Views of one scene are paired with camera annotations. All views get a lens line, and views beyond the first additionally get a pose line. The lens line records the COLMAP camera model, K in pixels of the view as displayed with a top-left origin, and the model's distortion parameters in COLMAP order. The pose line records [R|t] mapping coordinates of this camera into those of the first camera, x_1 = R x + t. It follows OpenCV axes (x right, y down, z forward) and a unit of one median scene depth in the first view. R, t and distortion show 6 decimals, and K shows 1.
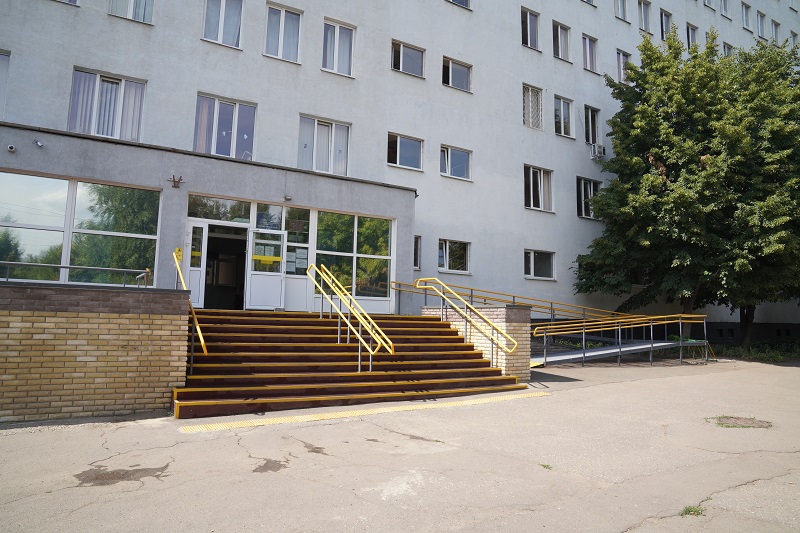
lens RADIAL K [[548.4, 0, 400.0], [0, 548.4, 266.5], [0, 0, 1]] dist [-0.128955, 0.098766]
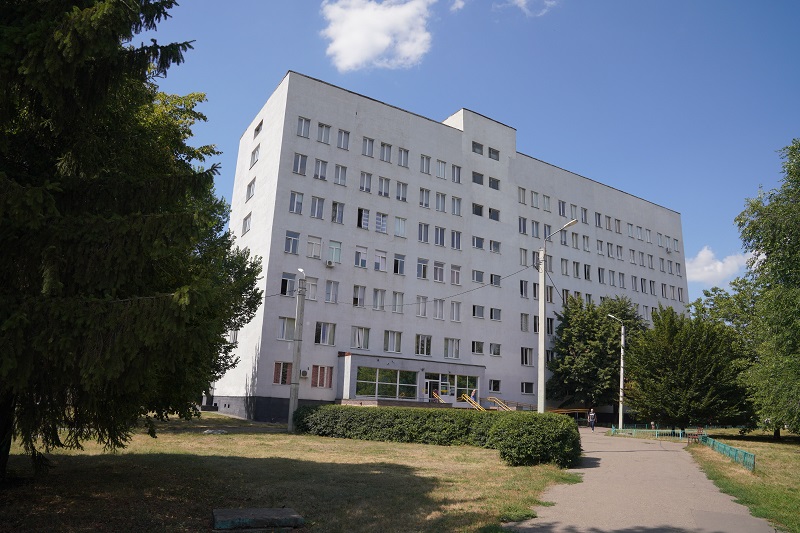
lens RADIAL K [[548.4, 0, 400.0], [0, 548.4, 266.5], [0, 0, 1]] dist [-0.128955, 0.098766]
pose [[0.999779, 0.020919, 0.002062, -0.396831], [-0.020331, 0.987235, -0.157969, -0.172608], [-0.005340, 0.157893, 0.987442, -1.770779]]
